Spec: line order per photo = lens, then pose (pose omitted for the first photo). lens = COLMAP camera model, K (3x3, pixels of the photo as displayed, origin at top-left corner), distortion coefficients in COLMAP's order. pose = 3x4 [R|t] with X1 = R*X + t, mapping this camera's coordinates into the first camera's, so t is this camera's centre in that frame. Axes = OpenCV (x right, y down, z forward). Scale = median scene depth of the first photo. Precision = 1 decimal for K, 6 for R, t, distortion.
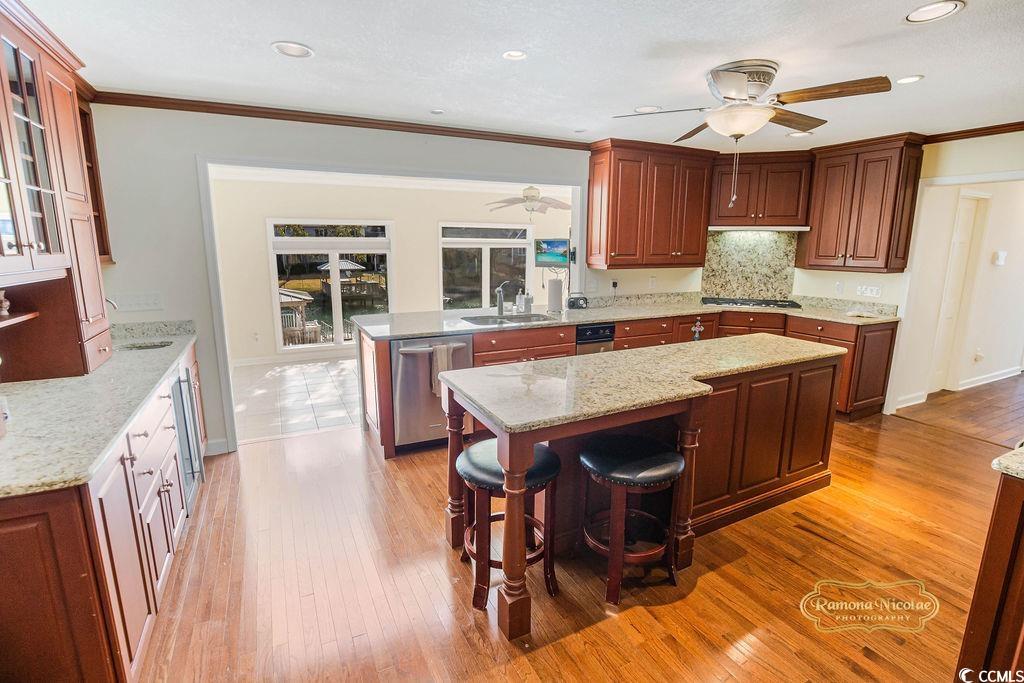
lens RADIAL K [[481.4, 0, 508.4], [0, 481.4, 340.4], [0, 0, 1]] dist [-0.038377, 0.000462]
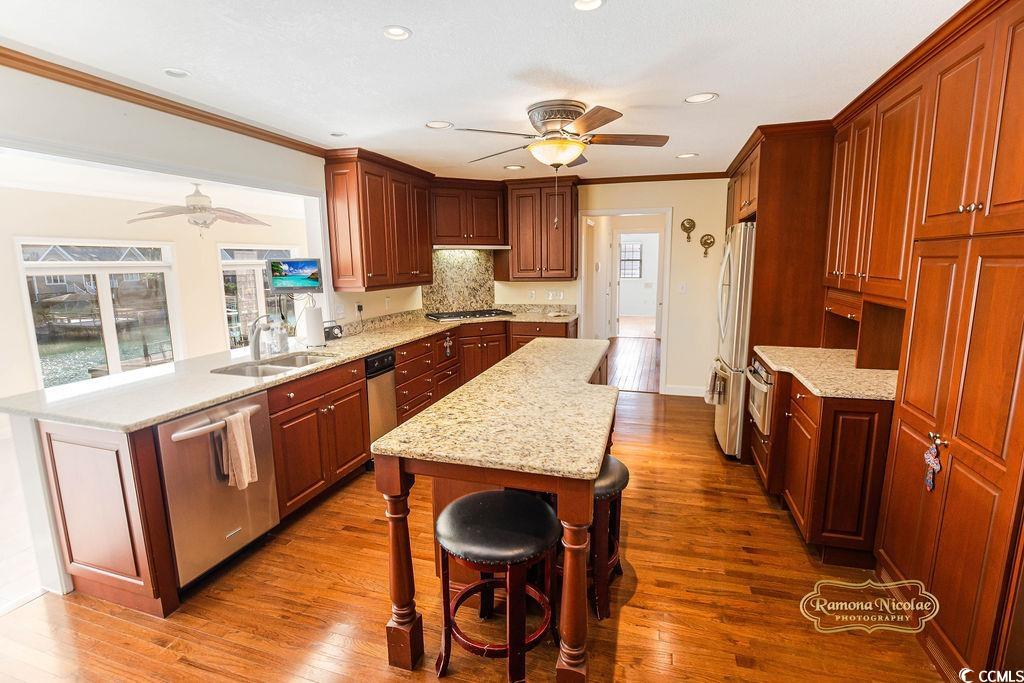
lens RADIAL K [[481.4, 0, 511.4], [0, 481.4, 342.6], [0, 0, 1]] dist [-0.038377, 0.000462]
pose [[0.686806, -0.130485, 0.715032, -0.257946], [0.155920, 0.987302, 0.030406, -0.037620], [-0.709920, 0.090604, 0.698430, 0.180828]]
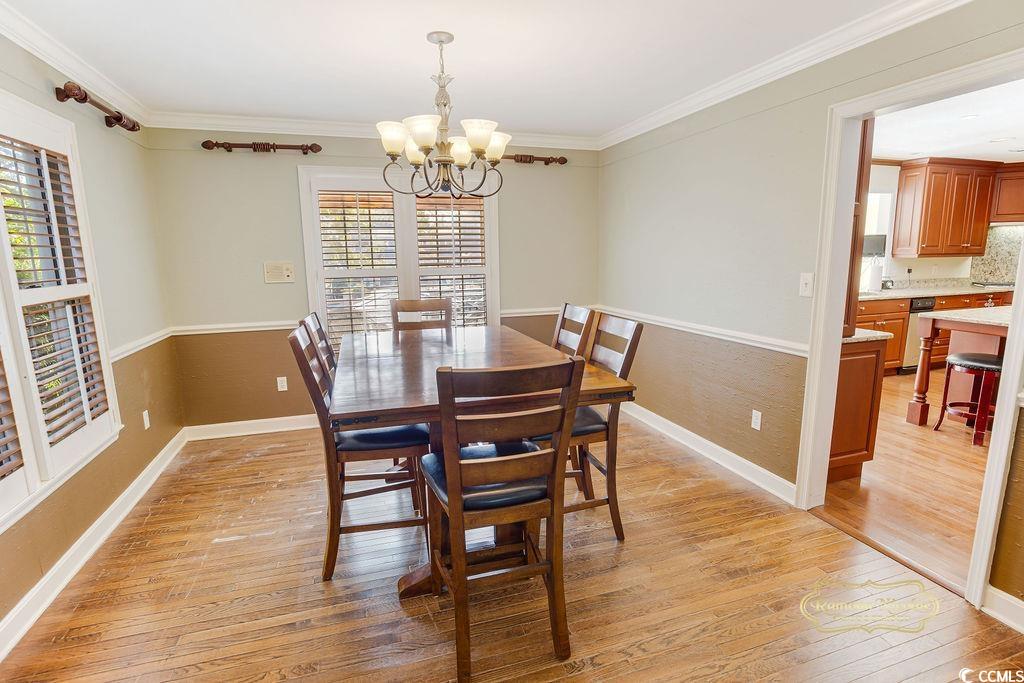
lens RADIAL K [[499.8, 0, 514.2], [0, 499.8, 344.7], [0, 0, 1]] dist [-0.020783, -0.000445]
pose [[0.990628, 0.003293, -0.136551, -0.673413], [-0.005655, 0.999841, -0.016916, 0.112036], [0.136473, 0.017530, 0.990489, -0.443817]]
